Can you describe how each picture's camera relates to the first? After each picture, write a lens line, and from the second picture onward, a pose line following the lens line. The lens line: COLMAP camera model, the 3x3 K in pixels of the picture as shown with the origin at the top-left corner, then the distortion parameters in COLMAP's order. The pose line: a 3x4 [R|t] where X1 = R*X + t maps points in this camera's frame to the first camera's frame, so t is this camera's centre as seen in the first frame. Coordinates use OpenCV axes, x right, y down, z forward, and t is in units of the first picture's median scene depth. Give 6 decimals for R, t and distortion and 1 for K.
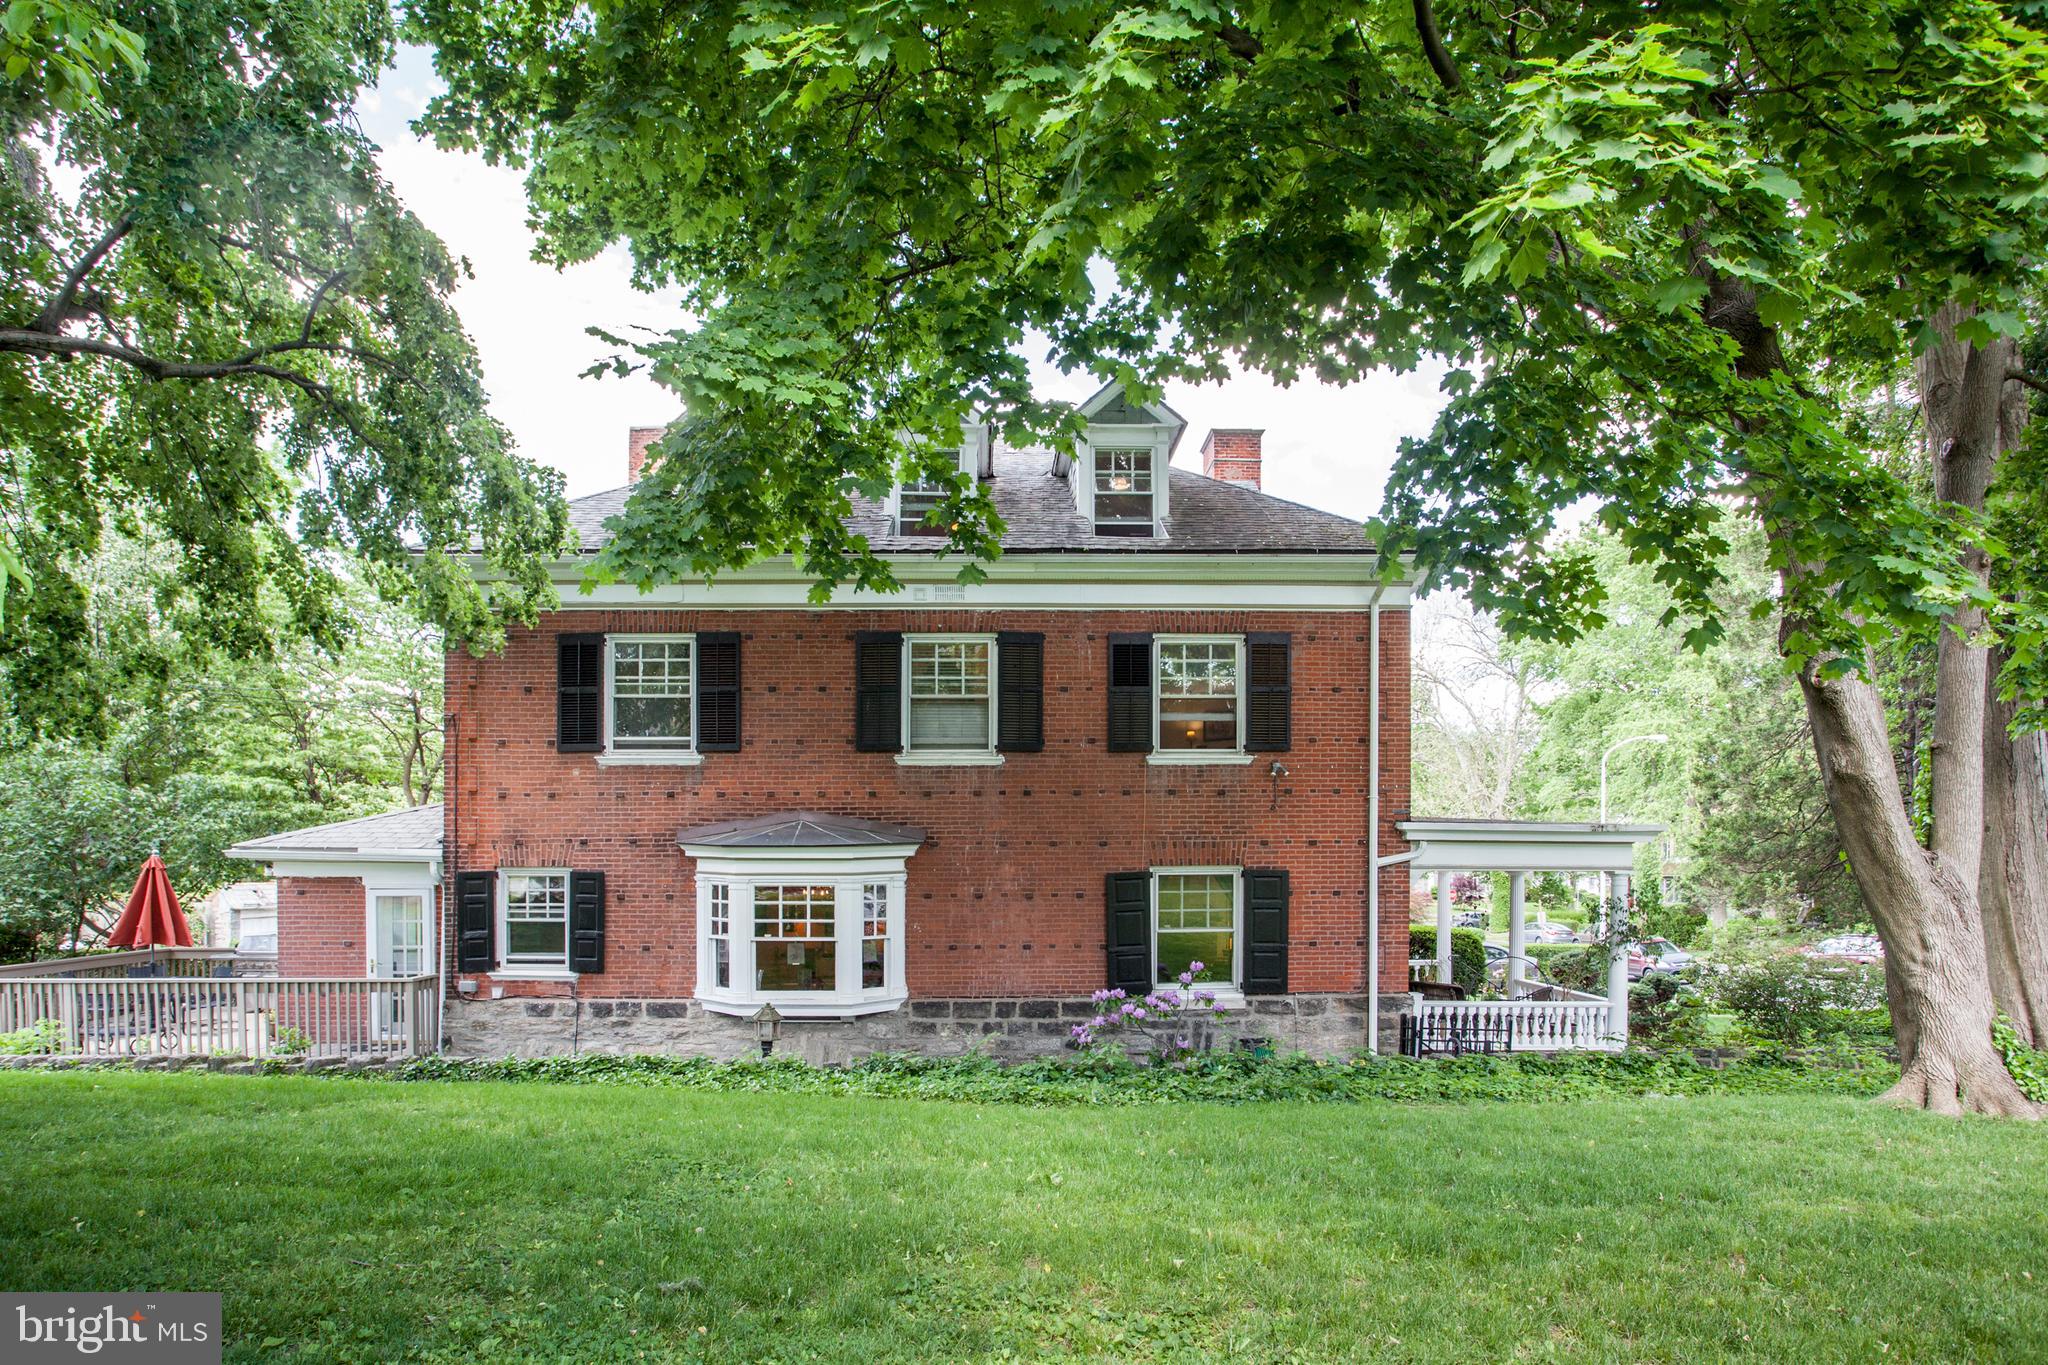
lens RADIAL K [[1040.0, 0, 1020.7], [0, 1040.0, 719.4], [0, 0, 1]] dist [-0.059821, 0.025517]
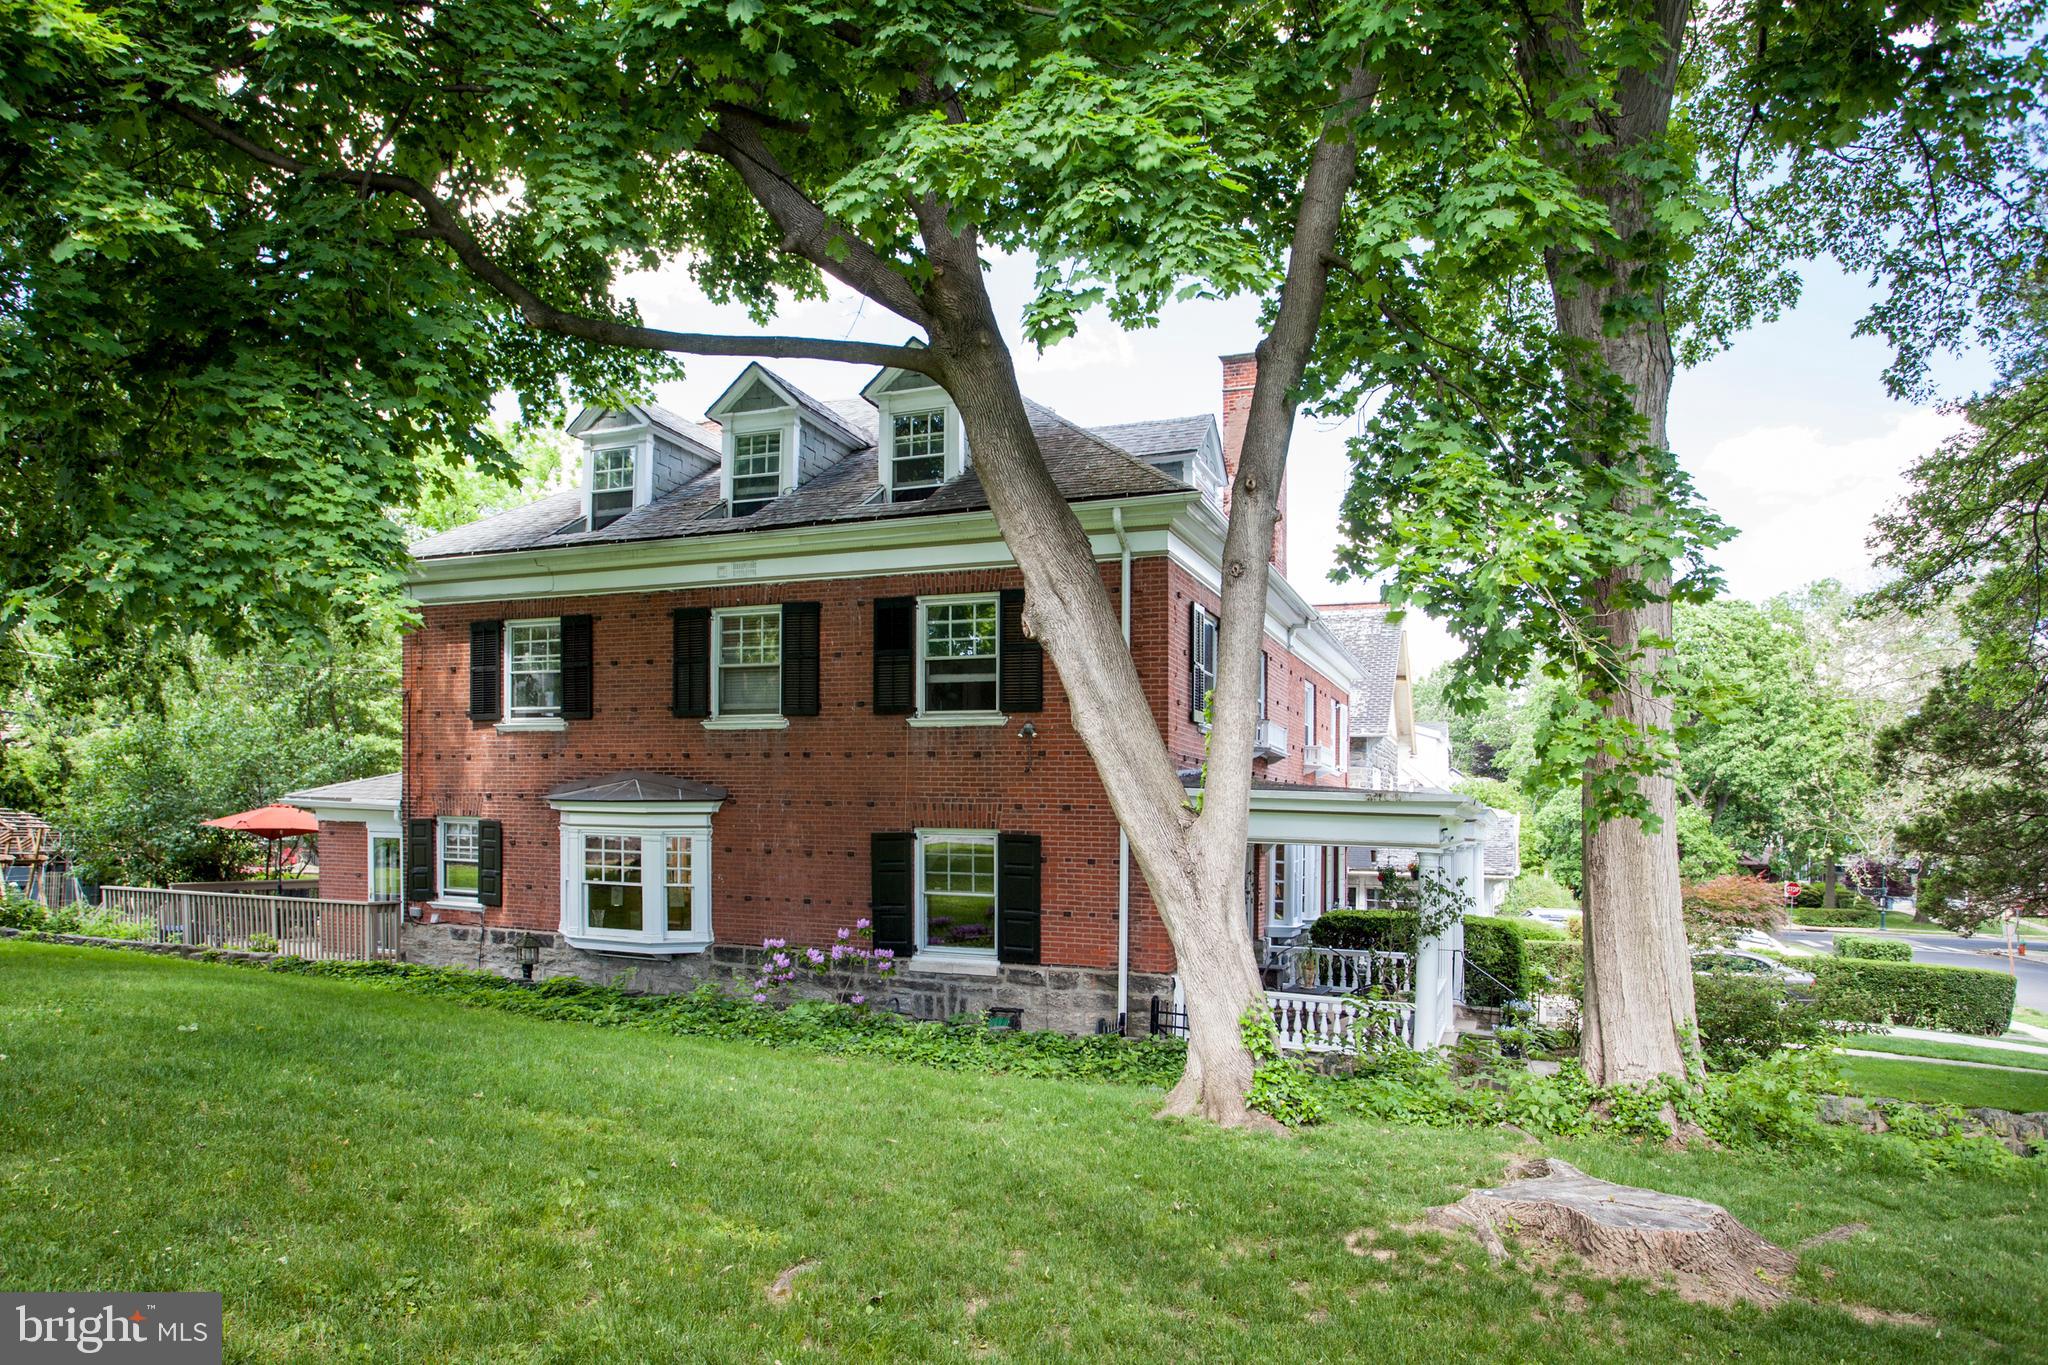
lens RADIAL K [[1160.8, 0, 1021.3], [0, 1160.8, 670.3], [0, 0, 1]] dist [-0.027153, 0.002635]
pose [[0.922992, -0.027577, -0.383830, 0.664074], [0.026450, 0.999616, -0.008213, 0.000893], [0.383909, -0.002572, 0.923367, -0.000313]]
